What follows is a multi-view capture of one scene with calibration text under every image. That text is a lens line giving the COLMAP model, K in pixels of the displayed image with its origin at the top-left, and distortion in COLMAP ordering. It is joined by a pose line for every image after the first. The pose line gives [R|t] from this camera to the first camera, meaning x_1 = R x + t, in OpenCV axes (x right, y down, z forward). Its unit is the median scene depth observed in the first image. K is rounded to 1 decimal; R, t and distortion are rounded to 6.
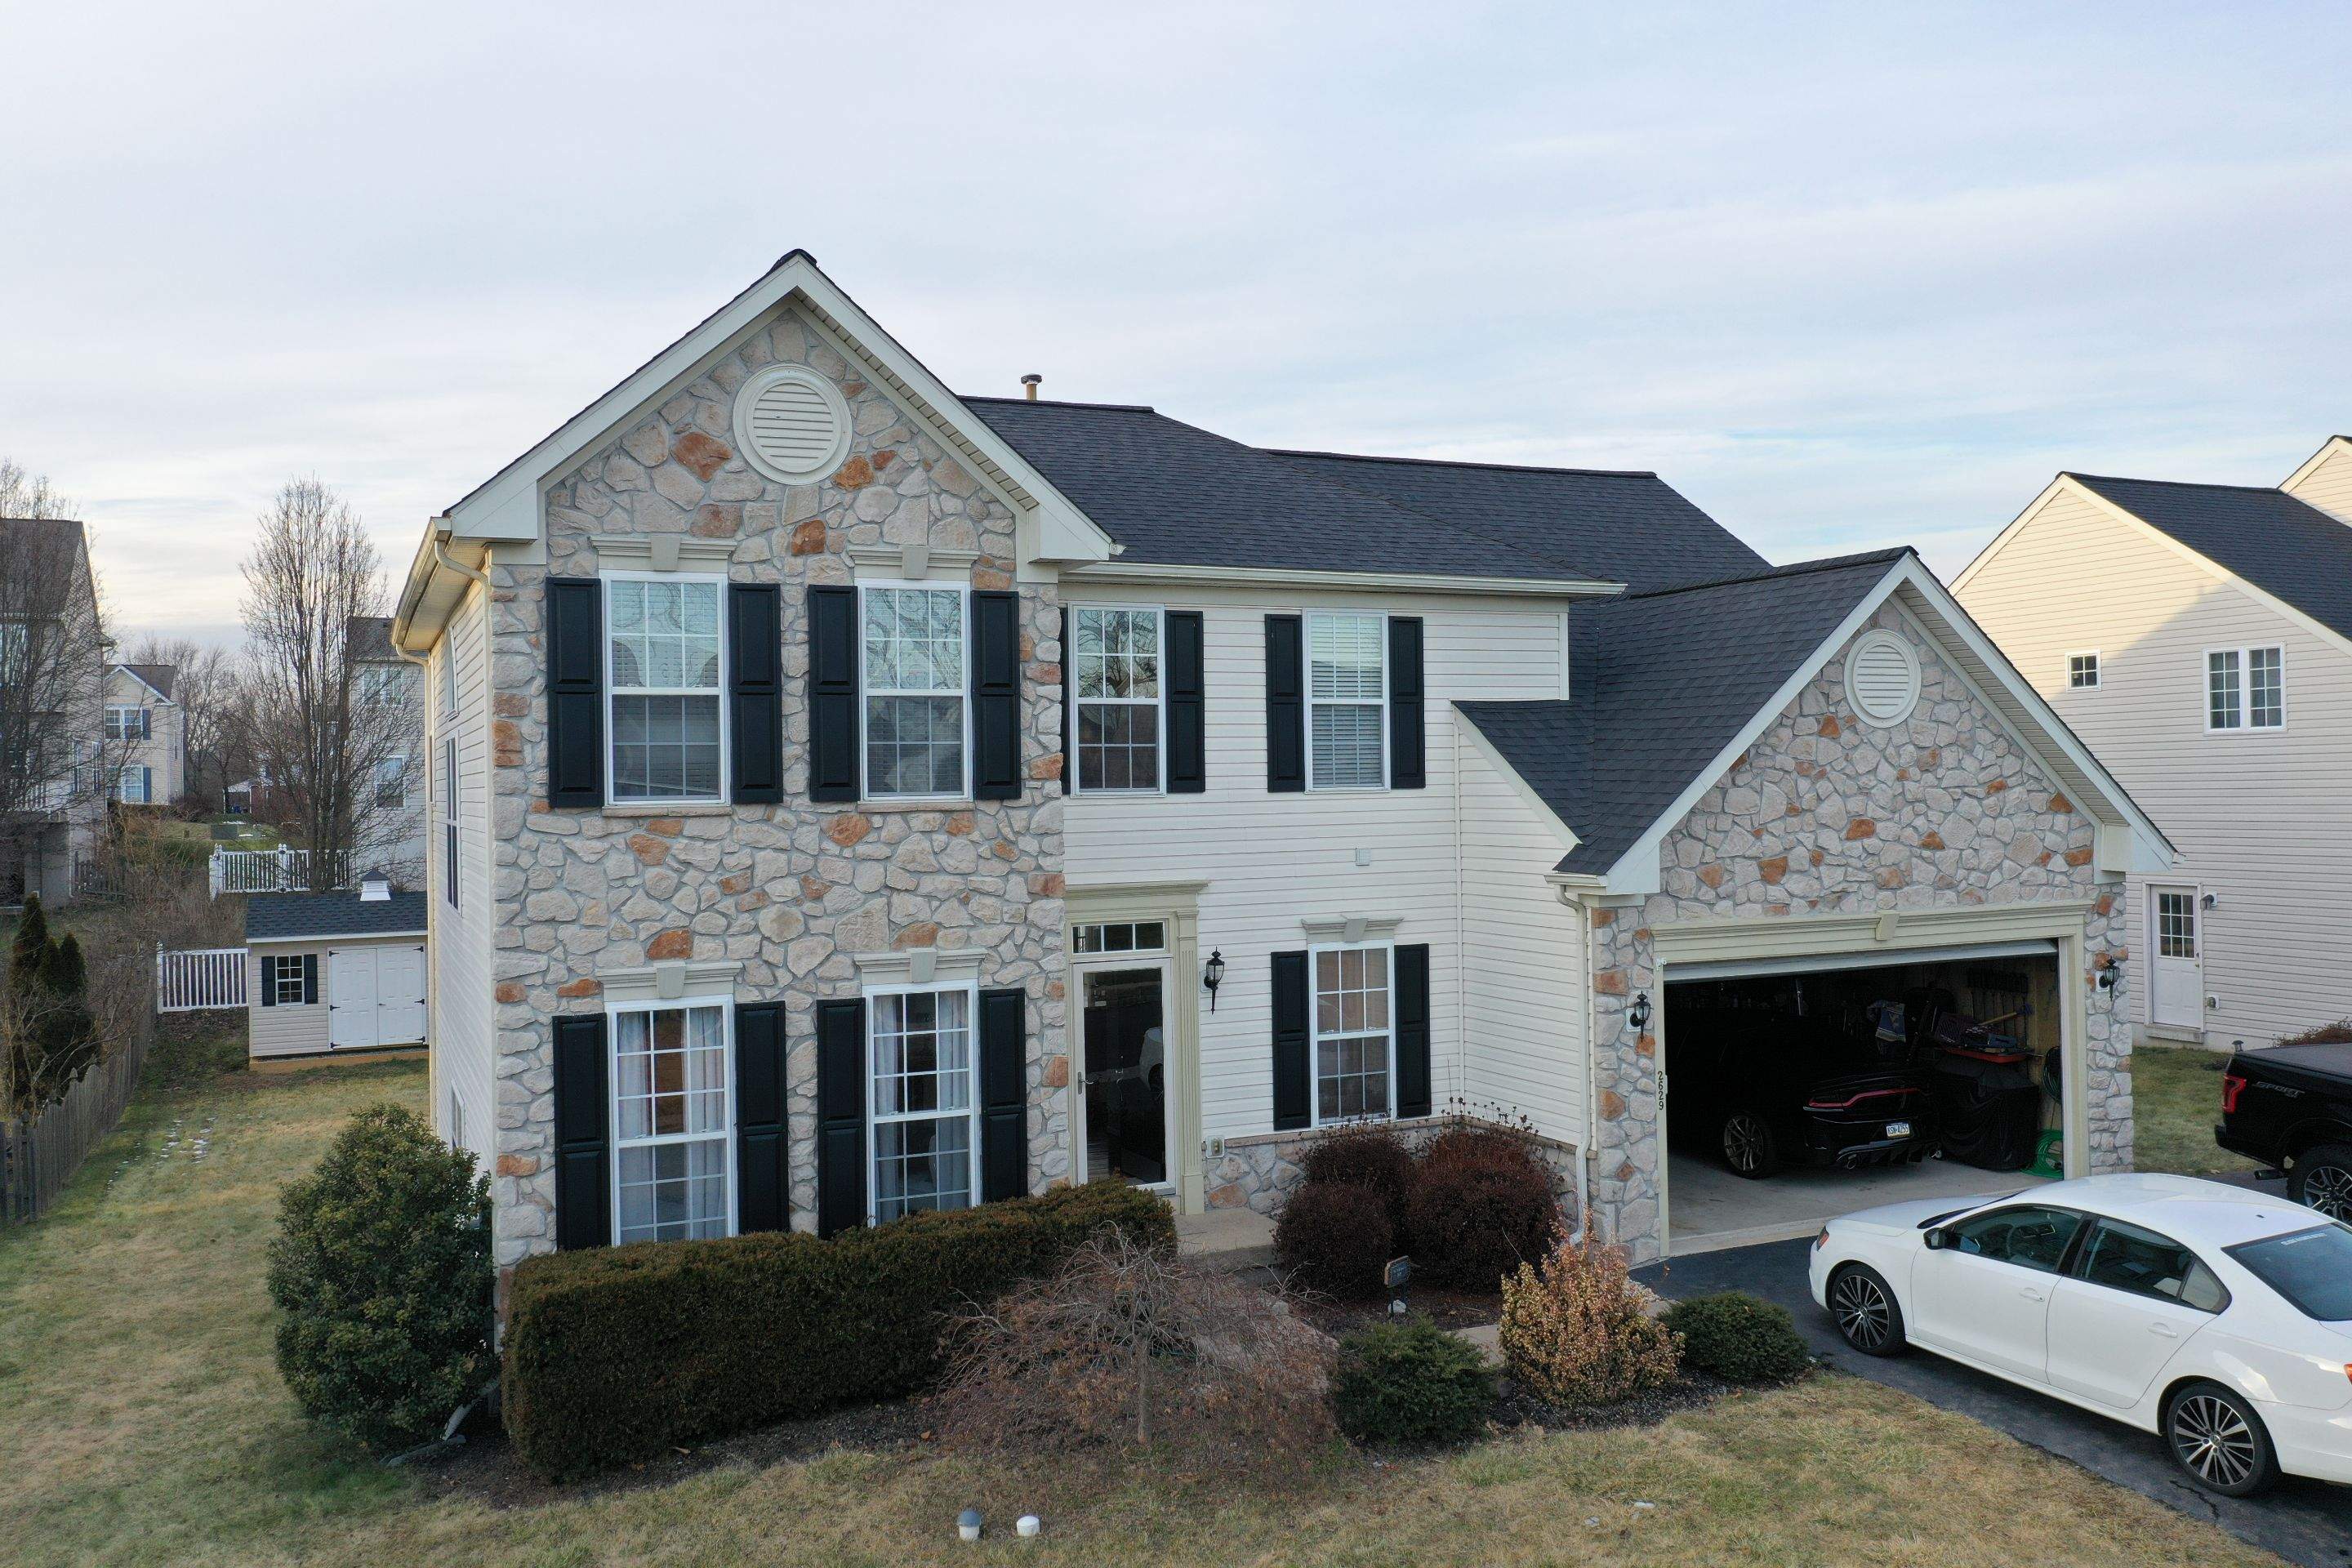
lens RADIAL K [[1867.1, 0, 1171.5], [0, 1867.1, 770.1], [0, 0, 1]] dist [0.002704, 0.004884]
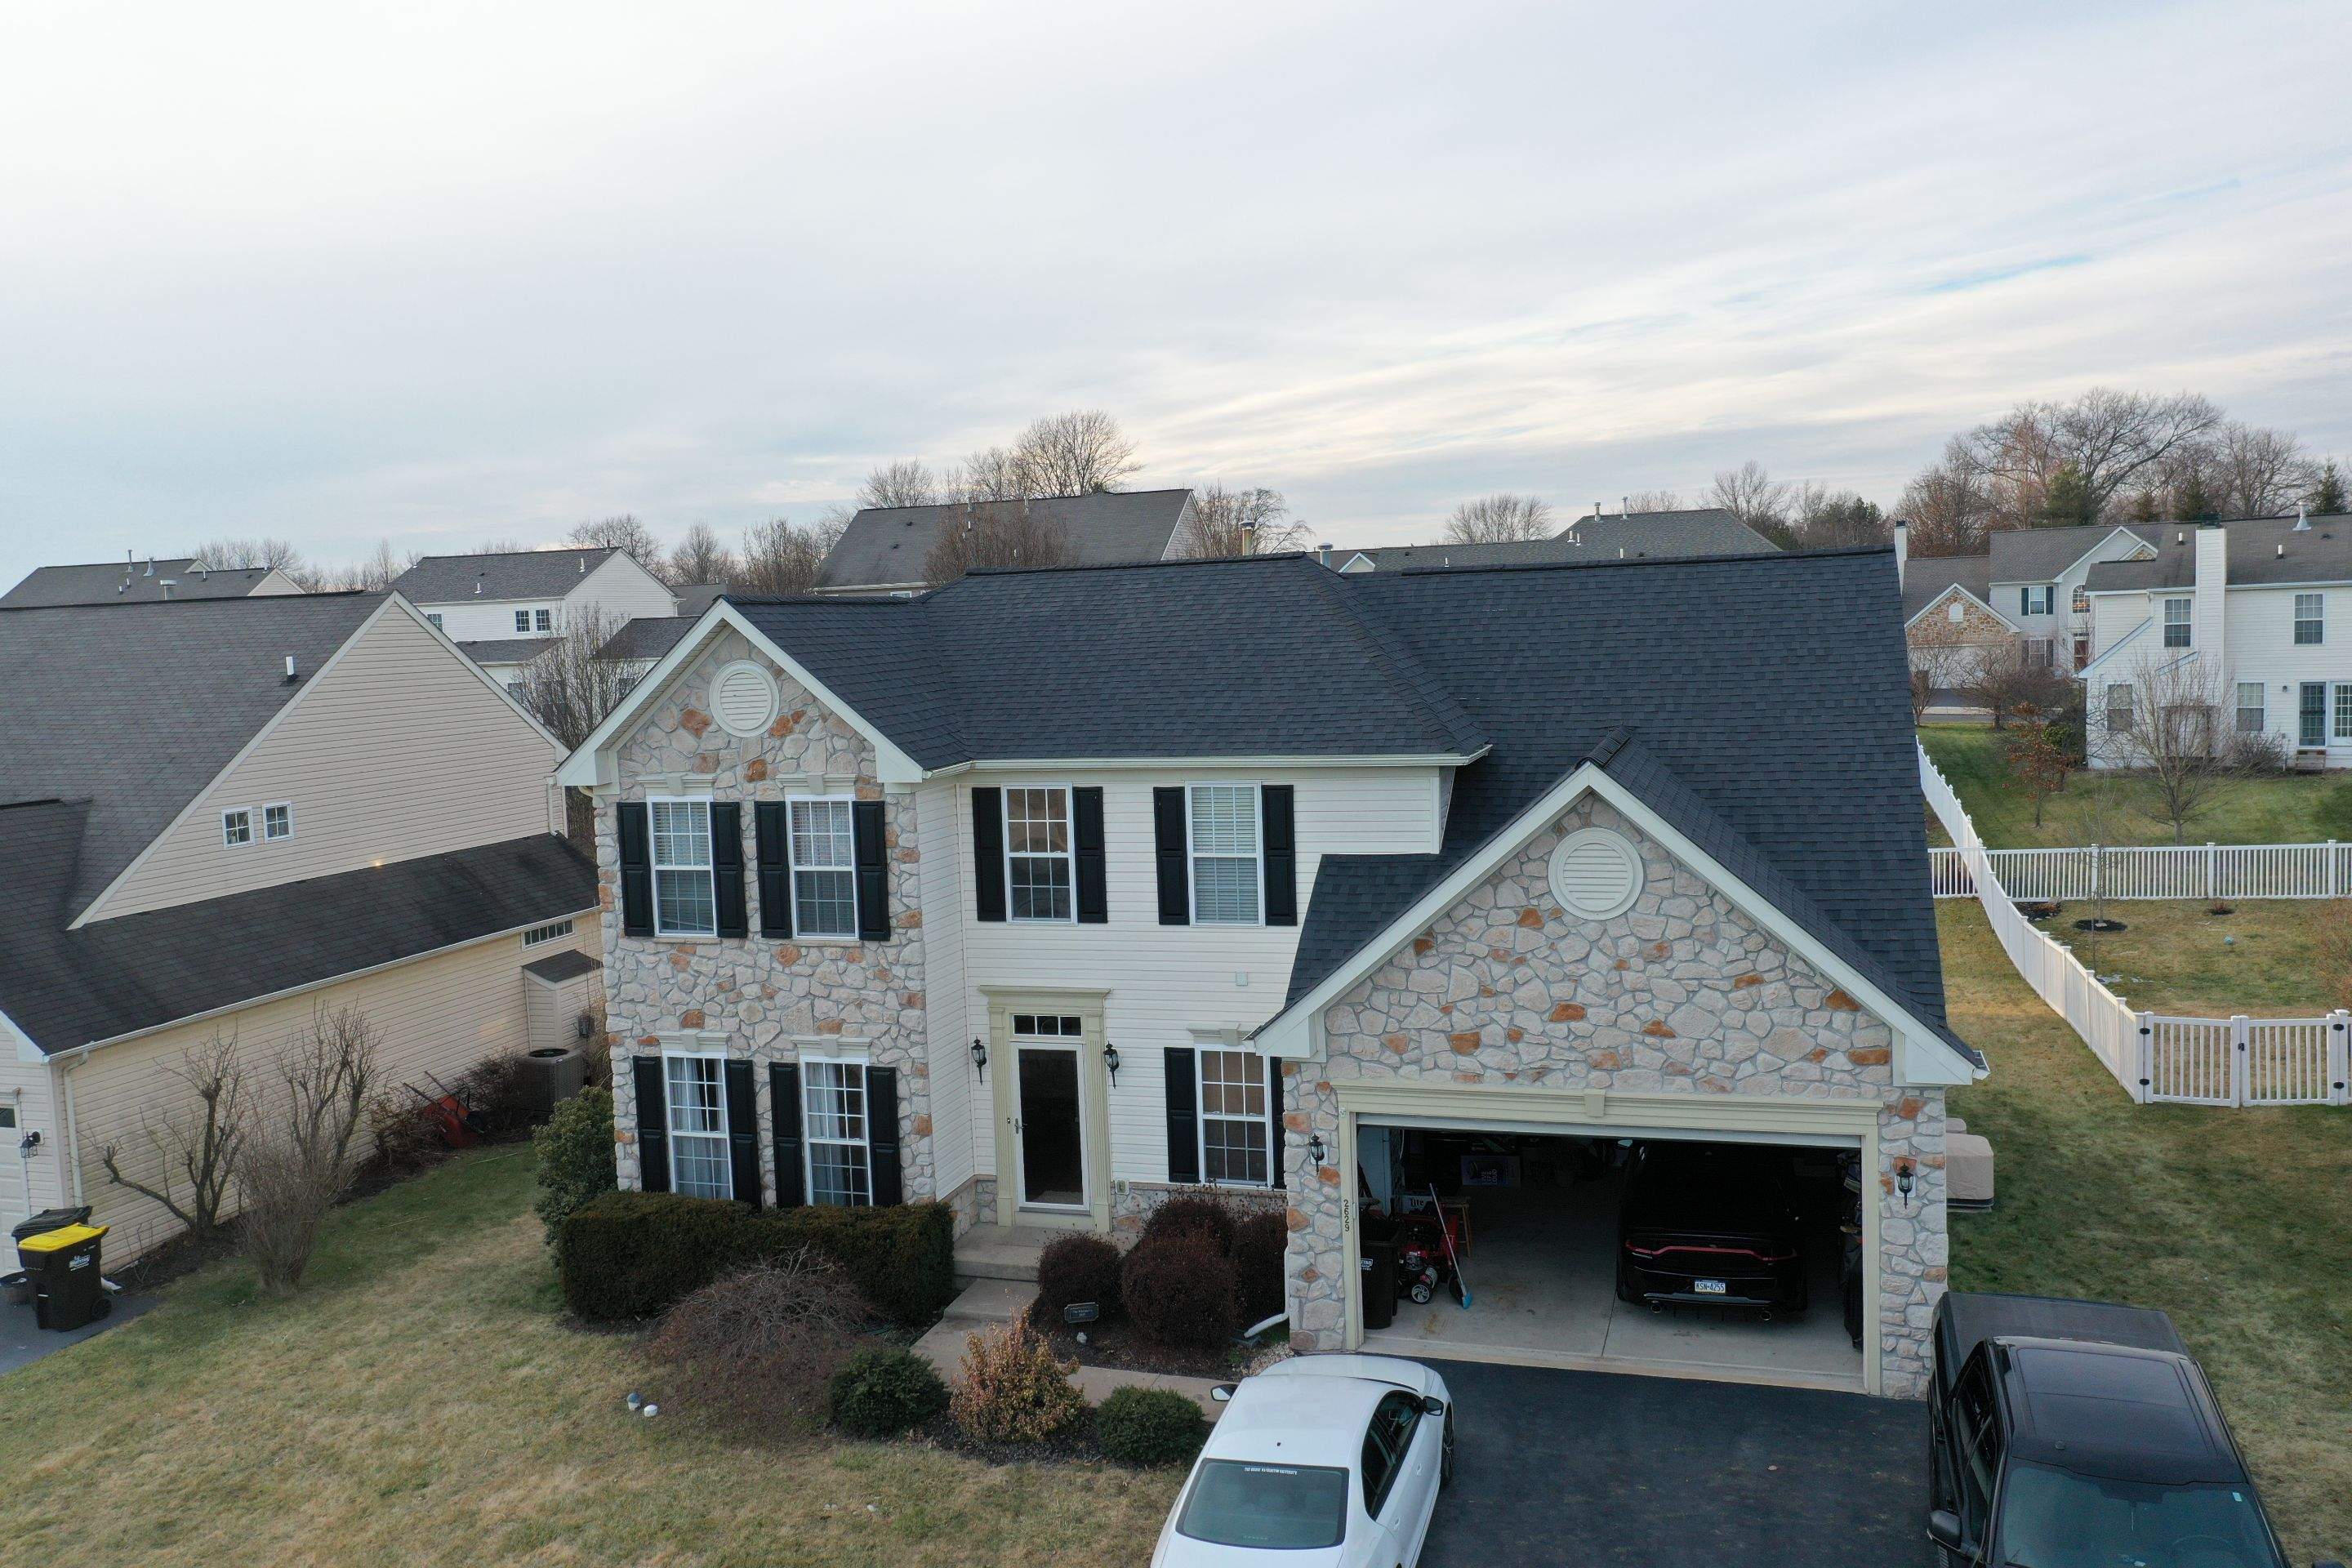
lens RADIAL K [[1867.1, 0, 1171.5], [0, 1867.1, 770.1], [0, 0, 1]] dist [0.002704, 0.004884]
pose [[0.744835, 0.043385, -0.665837, 0.949433], [0.030567, 0.994618, 0.099001, -0.231015], [0.666549, -0.094091, 0.739500, 0.065672]]
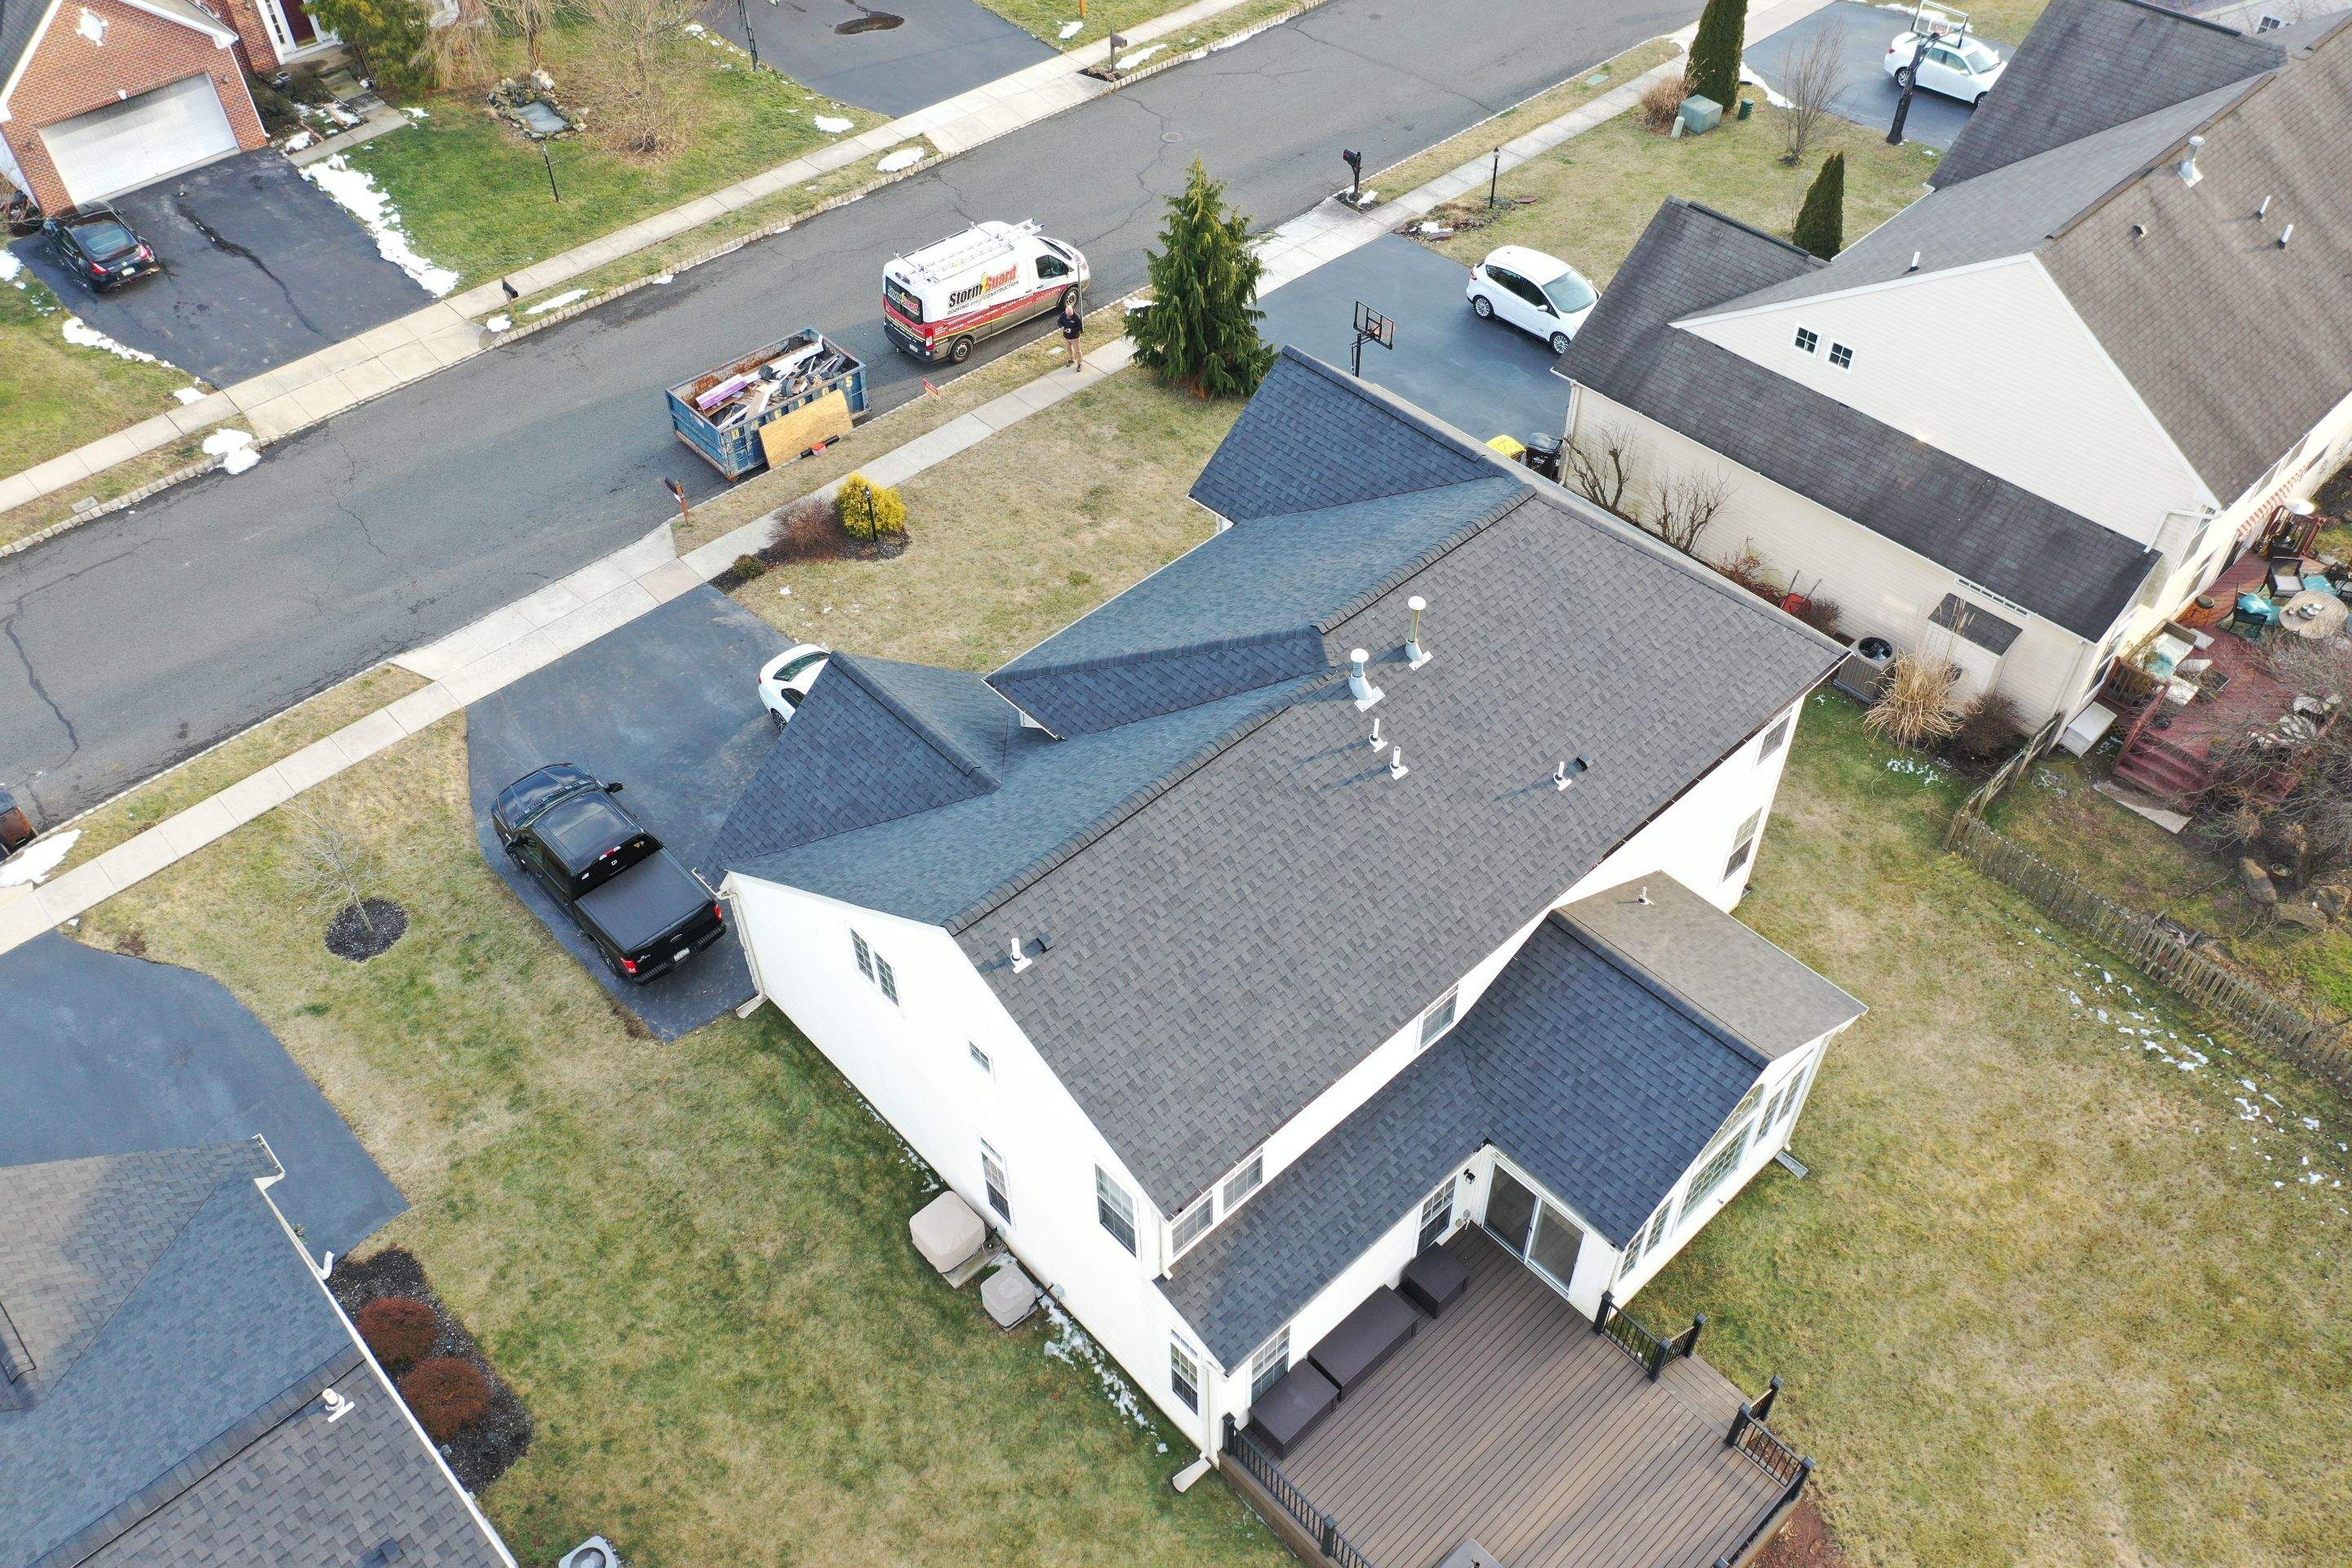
lens RADIAL K [[1867.1, 0, 1171.5], [0, 1867.1, 770.1], [0, 0, 1]] dist [0.002704, 0.004884]
pose [[-0.947395, 0.256205, -0.191835, 0.477955], [0.042799, 0.695390, 0.717357, -1.404229], [0.317191, 0.671411, -0.669774, 2.512008]]
